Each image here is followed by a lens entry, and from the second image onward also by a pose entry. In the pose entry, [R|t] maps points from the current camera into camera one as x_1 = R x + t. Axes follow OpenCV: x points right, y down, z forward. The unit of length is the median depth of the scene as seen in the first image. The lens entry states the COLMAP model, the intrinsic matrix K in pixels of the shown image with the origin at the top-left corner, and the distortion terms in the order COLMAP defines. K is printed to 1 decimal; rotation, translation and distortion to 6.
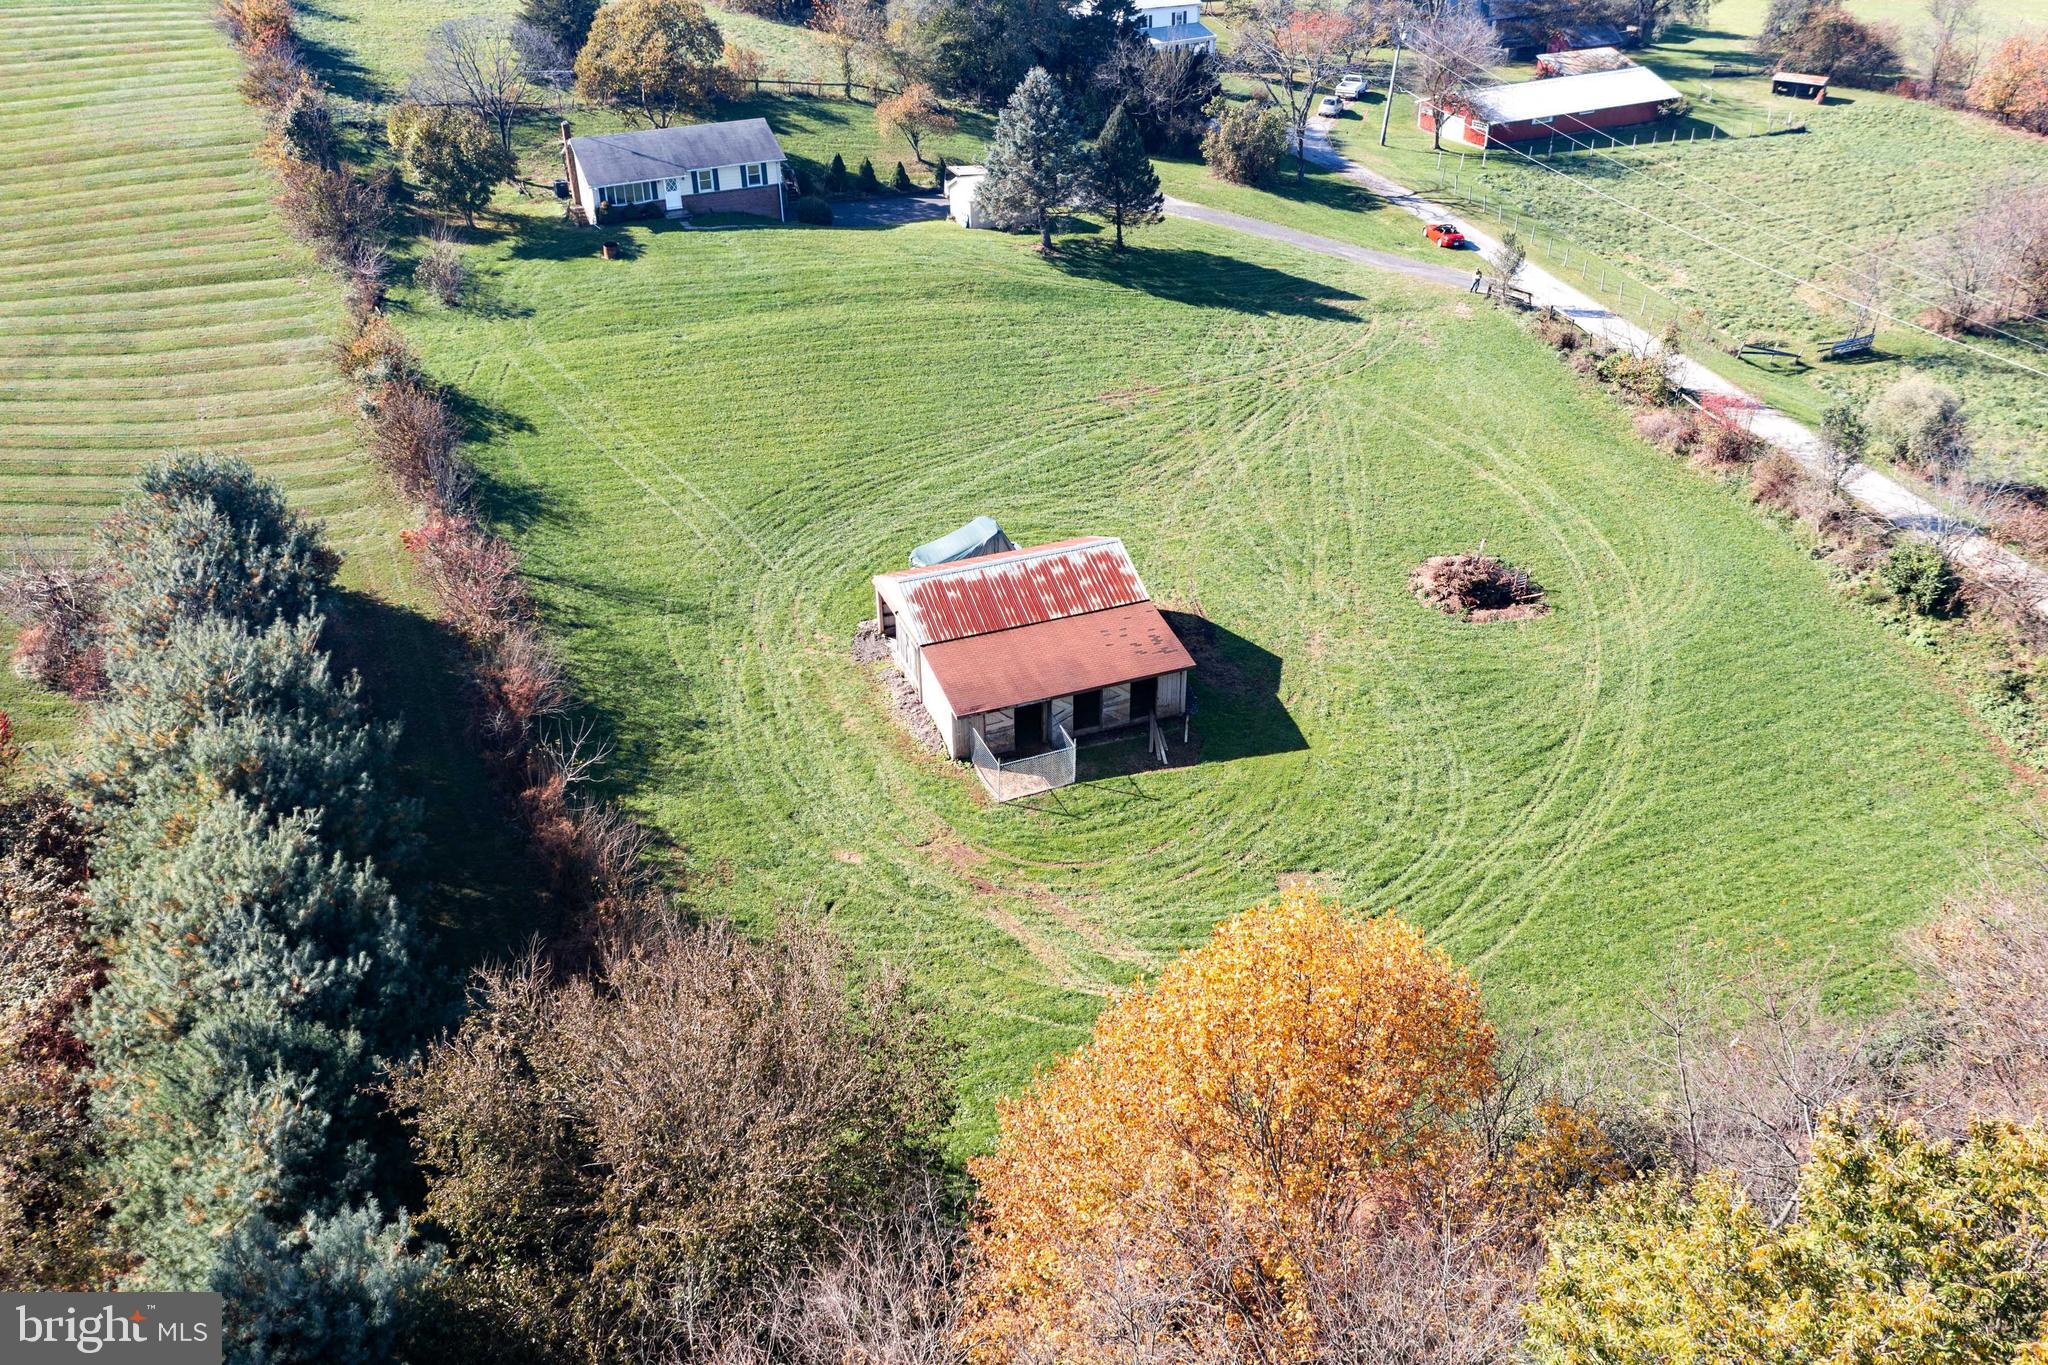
lens RADIAL K [[1591.5, 0, 1024.0], [0, 1591.5, 682.5], [0, 0, 1]] dist [-0.016650, 0.004972]
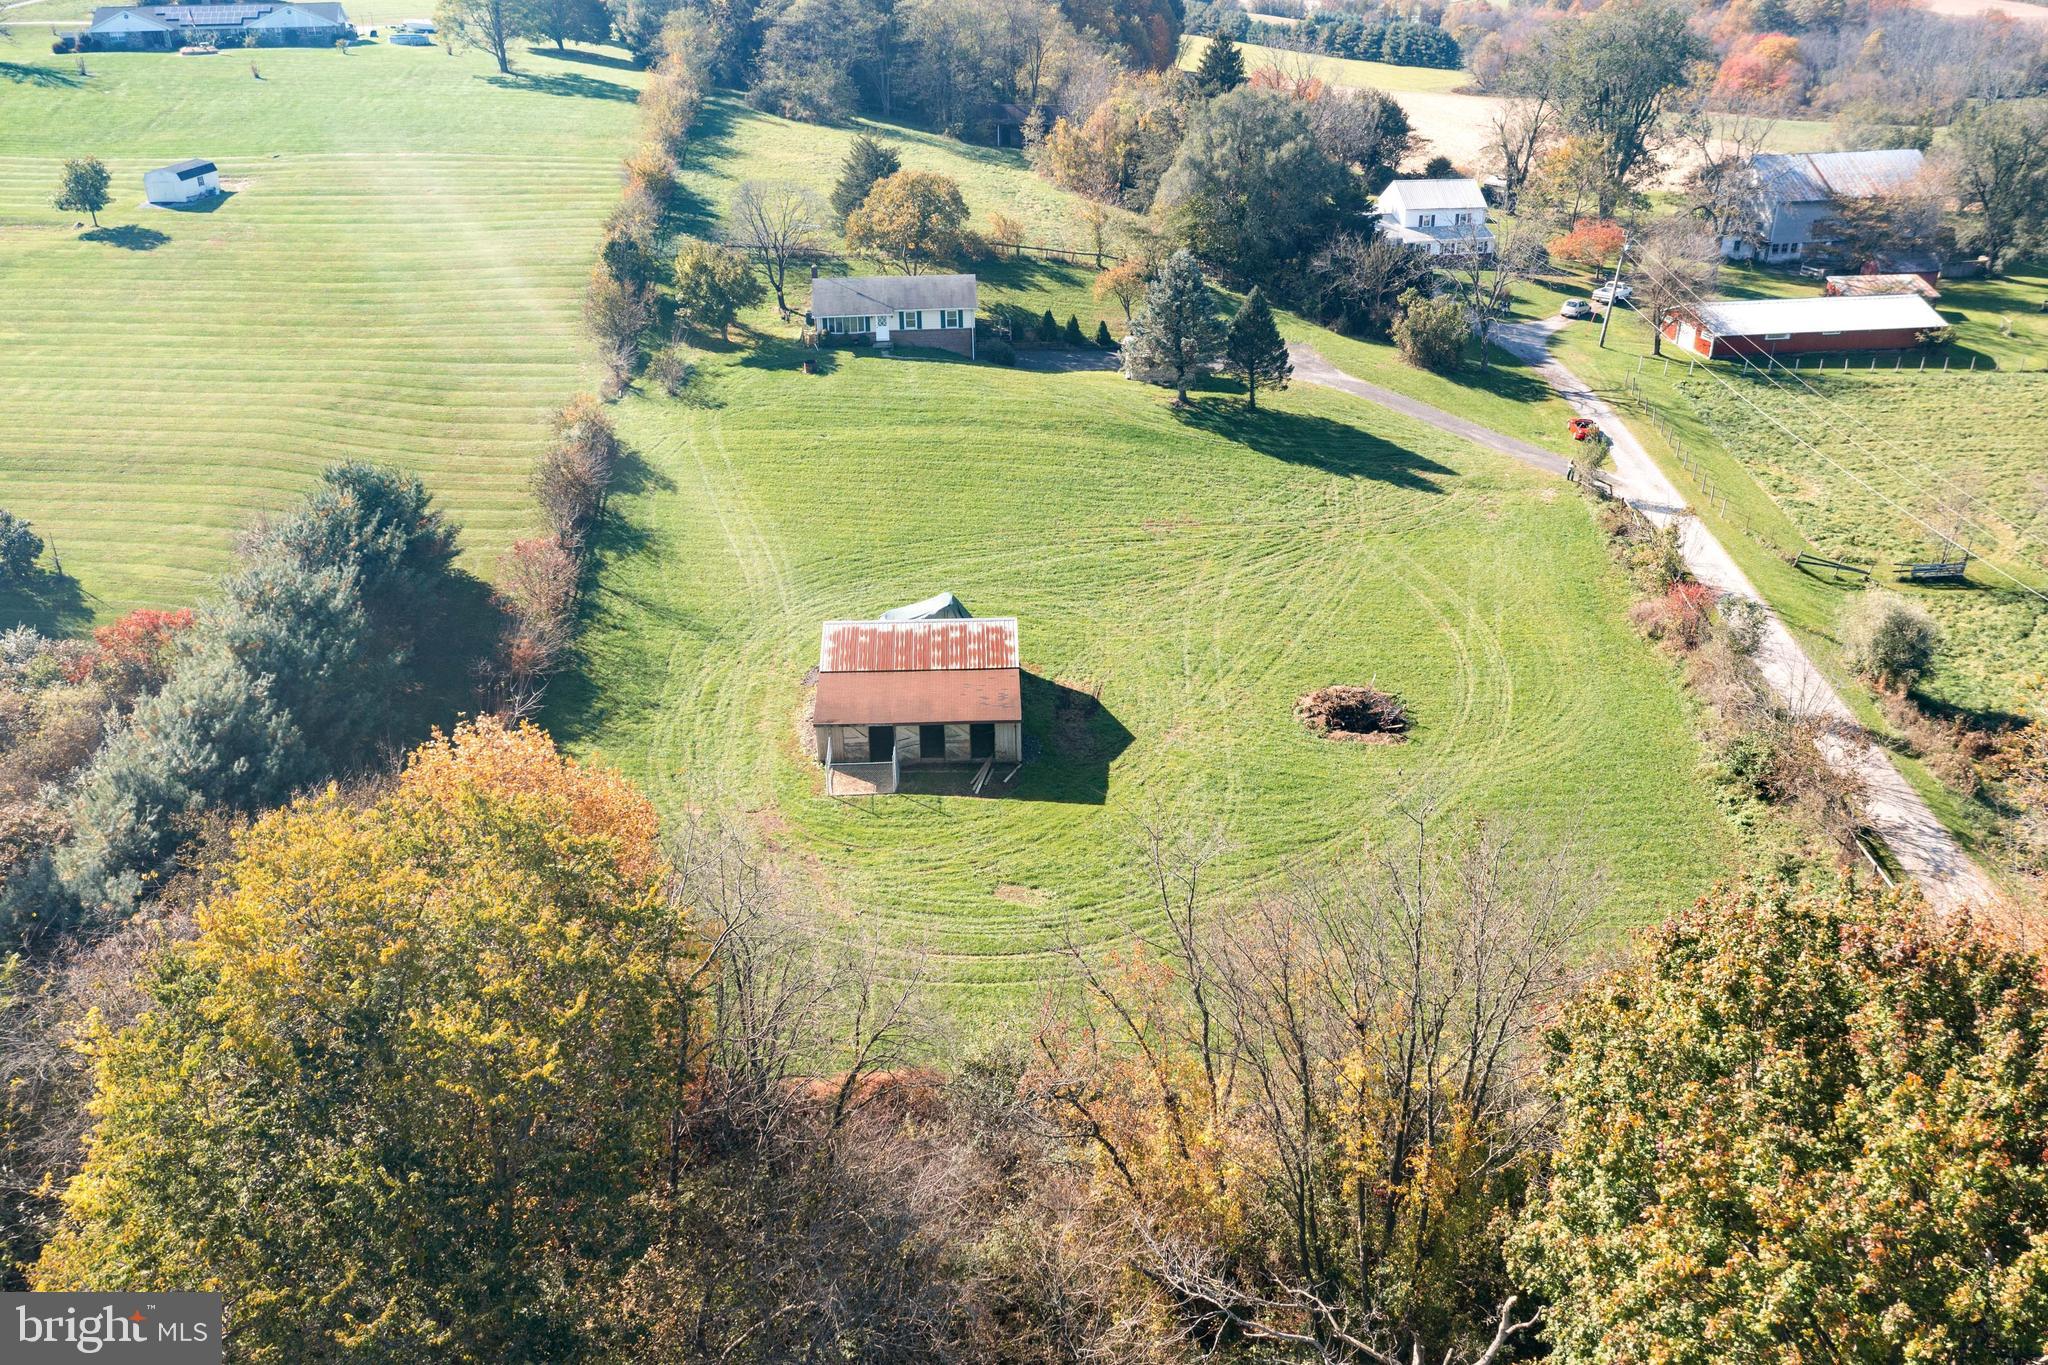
lens RADIAL K [[1591.5, 0, 1024.0], [0, 1591.5, 682.5], [0, 0, 1]] dist [-0.016650, 0.004972]
pose [[0.943609, 0.146590, -0.296838, 0.285515], [-0.176057, 0.981523, -0.074948, 0.031652], [0.280367, 0.122982, 0.951982, -0.098471]]
